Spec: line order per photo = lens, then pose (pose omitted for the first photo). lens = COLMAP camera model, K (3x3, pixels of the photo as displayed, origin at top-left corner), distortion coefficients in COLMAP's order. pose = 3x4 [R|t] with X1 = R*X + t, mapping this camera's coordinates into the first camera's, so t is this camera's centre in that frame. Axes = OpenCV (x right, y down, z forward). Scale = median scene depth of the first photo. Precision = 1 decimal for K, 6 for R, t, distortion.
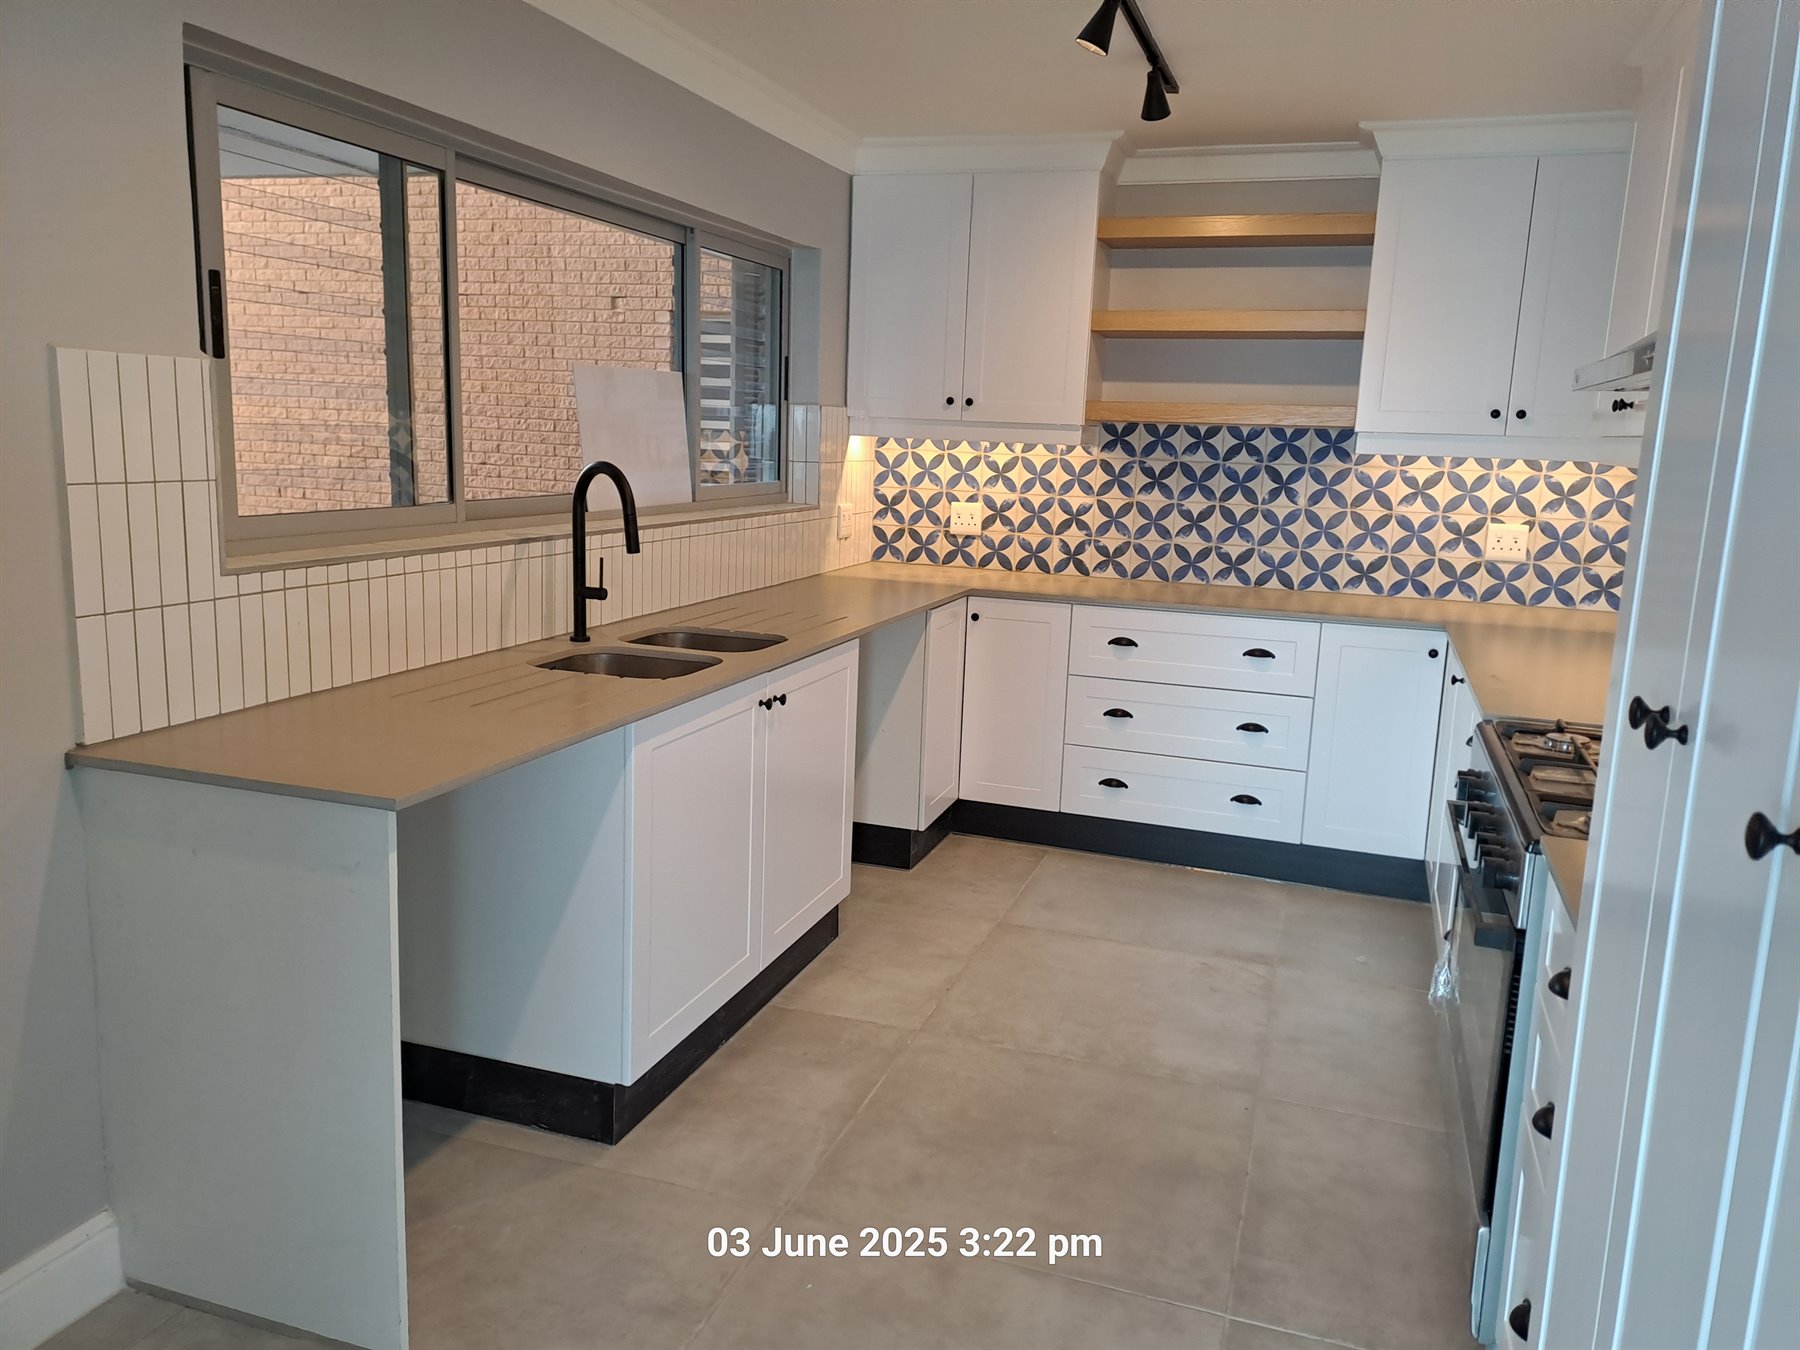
lens RADIAL K [[1287.8, 0, 901.4], [0, 1287.8, 676.0], [0, 0, 1]] dist [-0.006943, -0.007871]
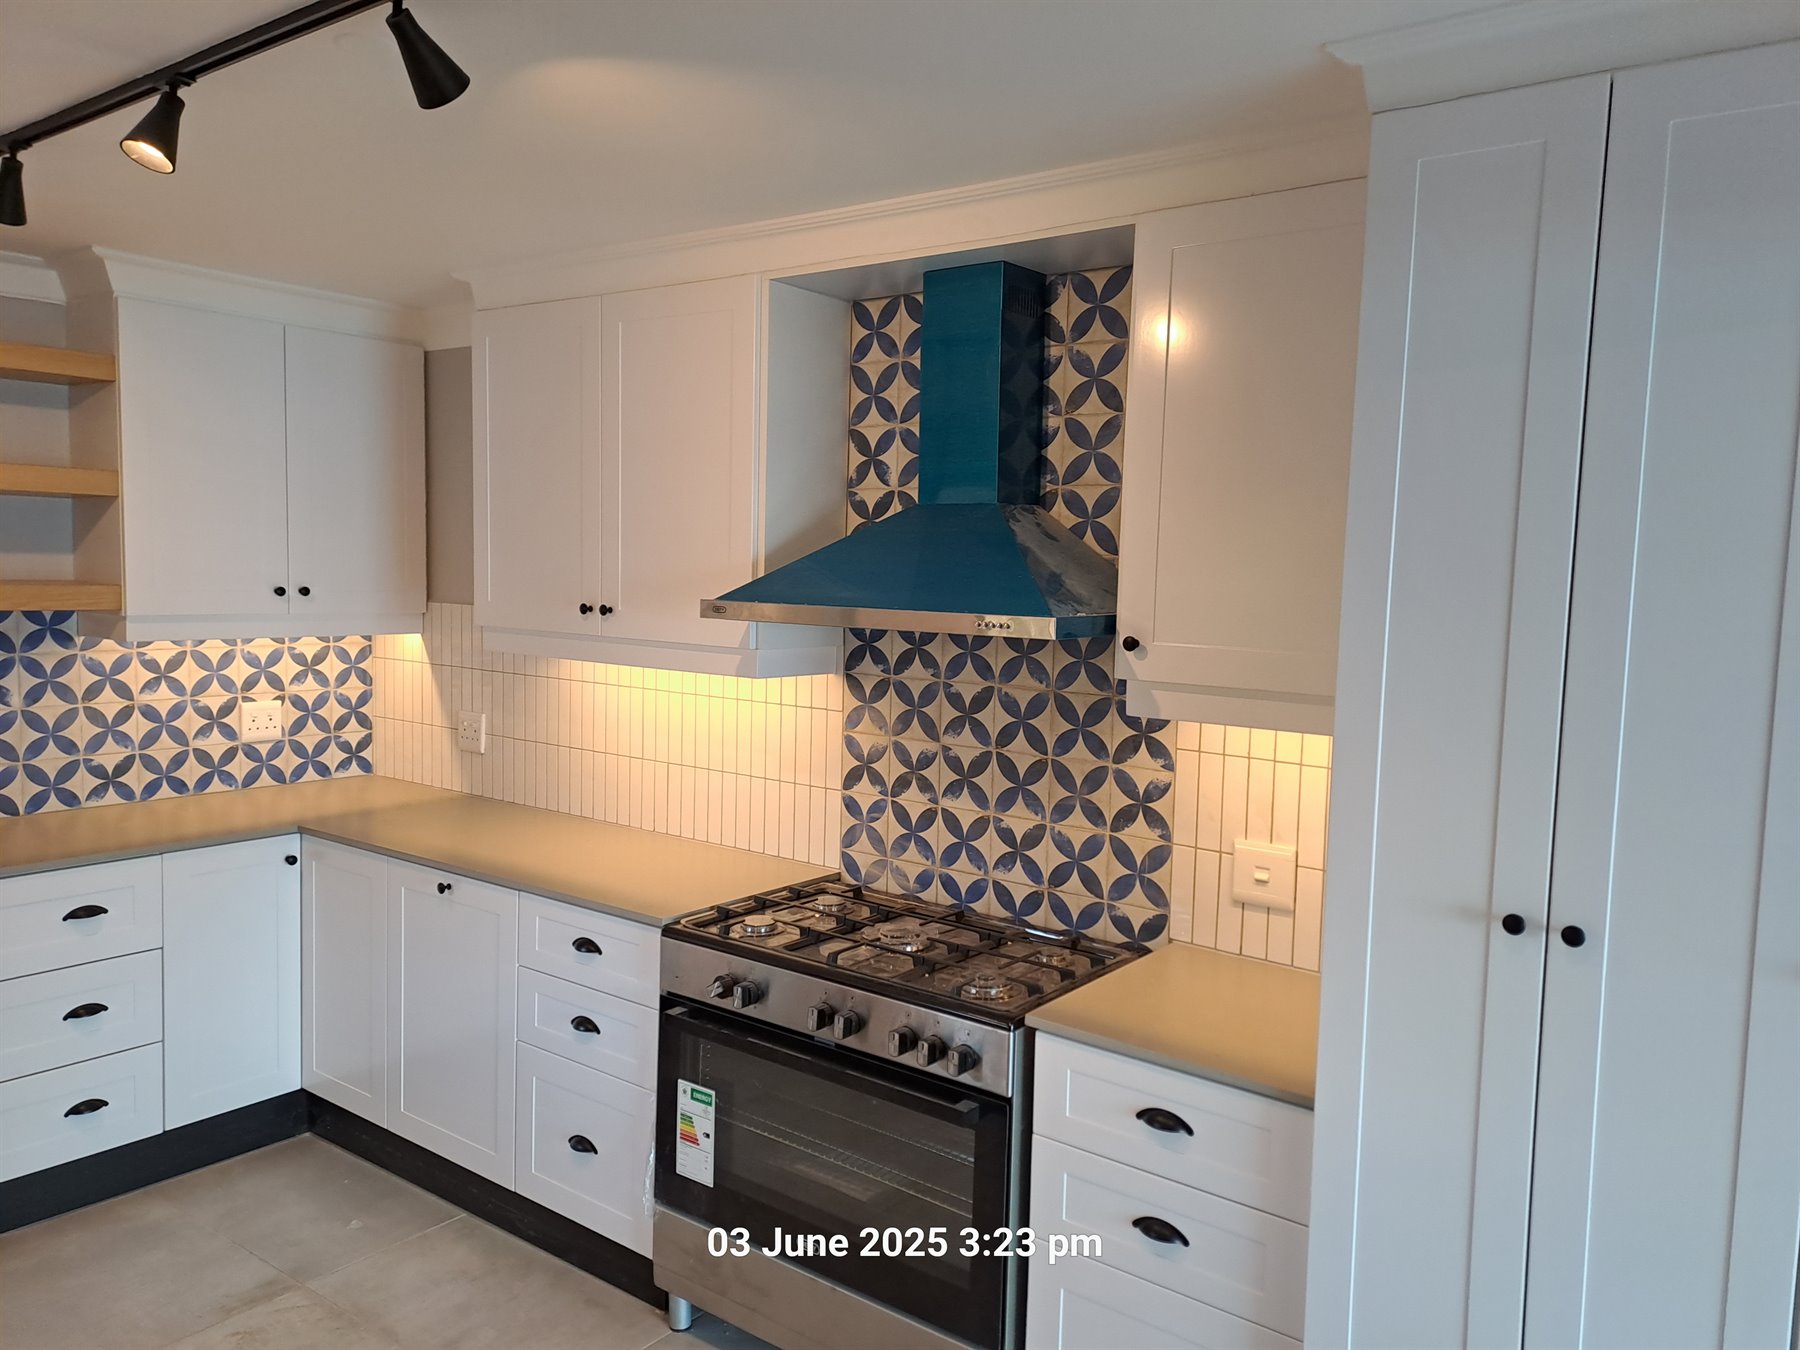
lens RADIAL K [[1287.8, 0, 902.0], [0, 1287.8, 666.8], [0, 0, 1]] dist [-0.006943, -0.007871]
pose [[0.292309, -0.094147, 0.951678, -0.270272], [0.158097, 0.986207, 0.049003, -0.113827], [-0.943165, 0.136134, 0.303162, 0.275428]]
